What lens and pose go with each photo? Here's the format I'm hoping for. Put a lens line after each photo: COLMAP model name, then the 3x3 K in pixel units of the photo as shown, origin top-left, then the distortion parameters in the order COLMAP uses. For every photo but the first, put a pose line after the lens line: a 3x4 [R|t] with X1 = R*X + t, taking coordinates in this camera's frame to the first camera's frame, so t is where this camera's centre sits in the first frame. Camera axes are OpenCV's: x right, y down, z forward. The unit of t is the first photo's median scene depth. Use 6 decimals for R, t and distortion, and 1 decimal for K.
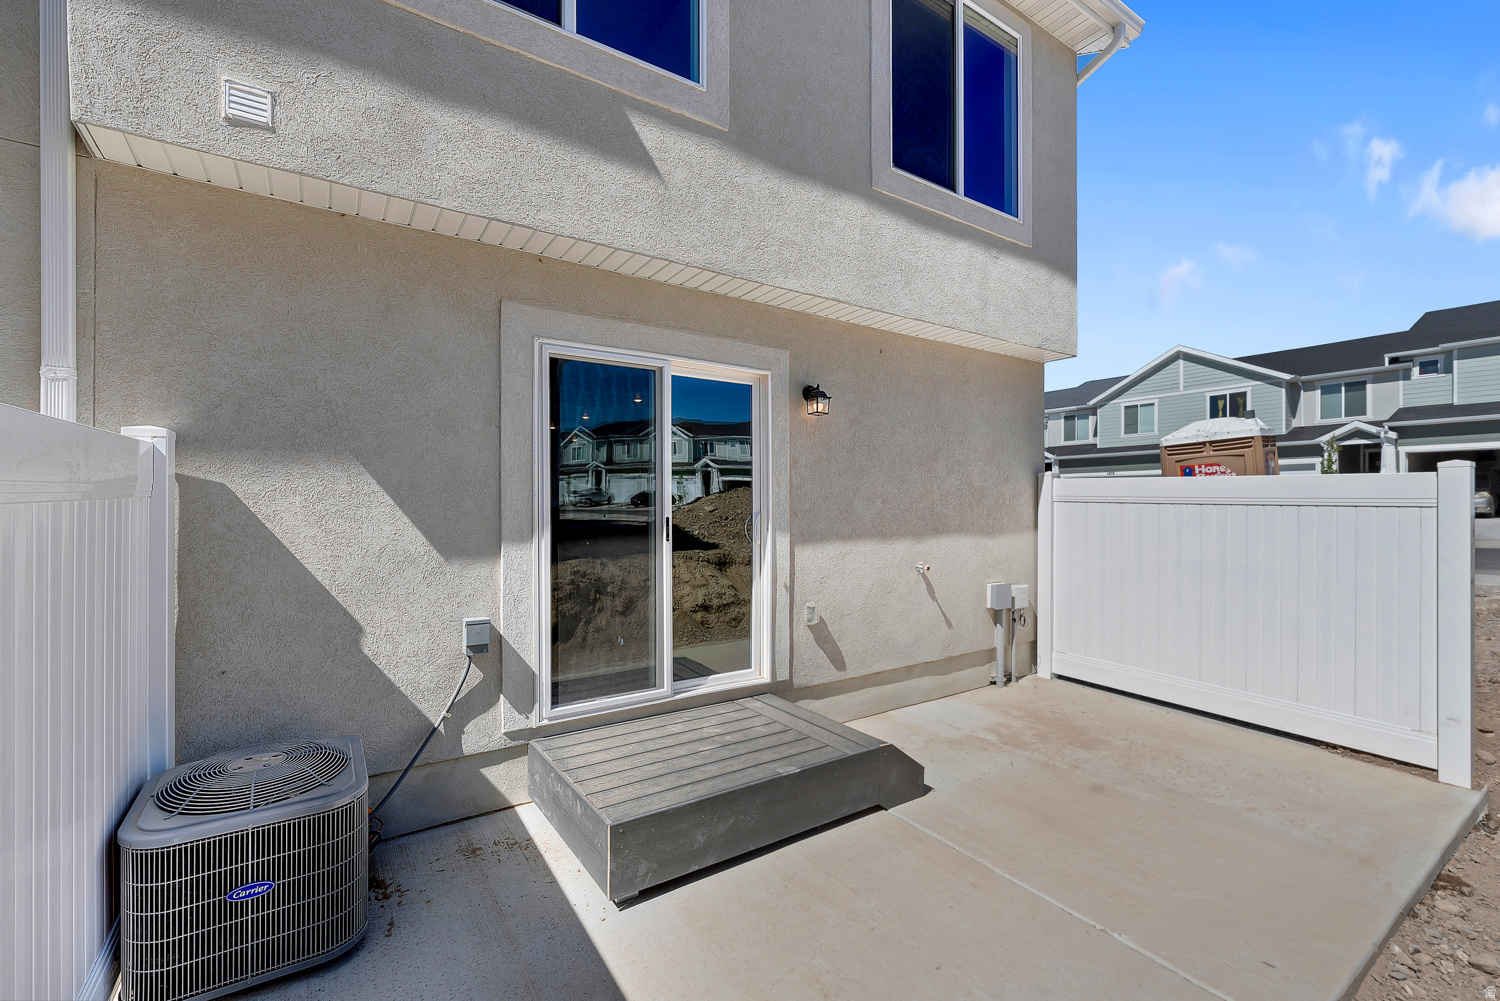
lens RADIAL K [[644.7, 0, 752.1], [0, 644.7, 505.1], [0, 0, 1]] dist [-0.000519, -0.000660]
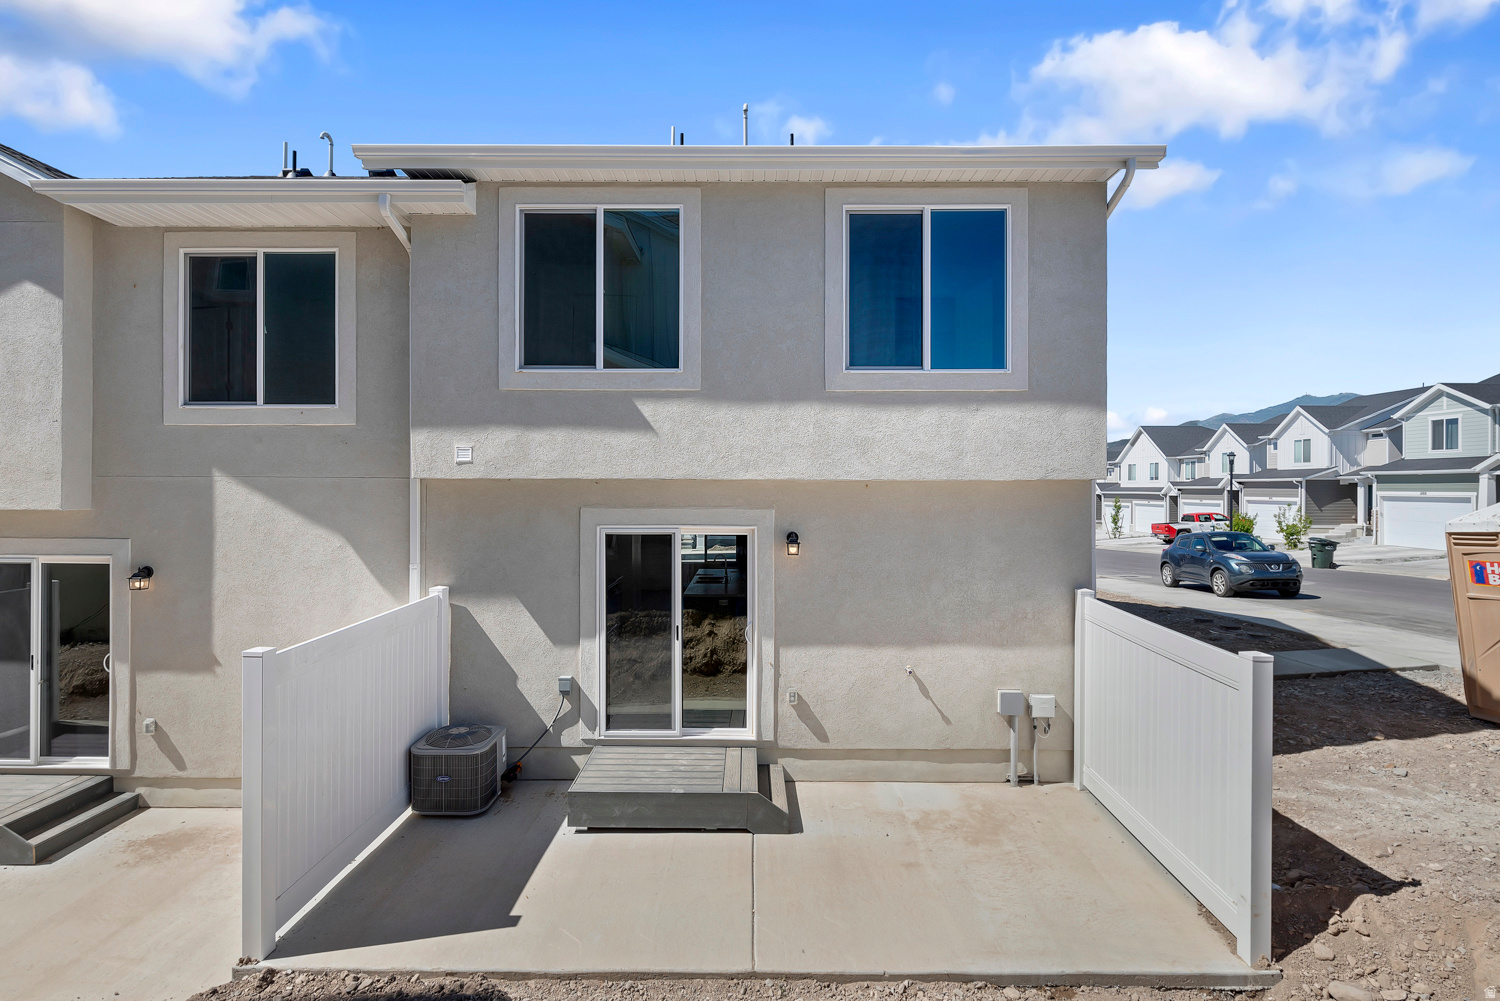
lens RADIAL K [[767.8, 0, 749.0], [0, 767.8, 491.3], [0, 0, 1]] dist [-0.001683, 0.000272]
pose [[0.822774, 0.005929, -0.568337, 1.118197], [-0.003850, 0.999981, 0.004857, -0.330834], [0.568355, -0.001808, 0.822781, -0.485059]]
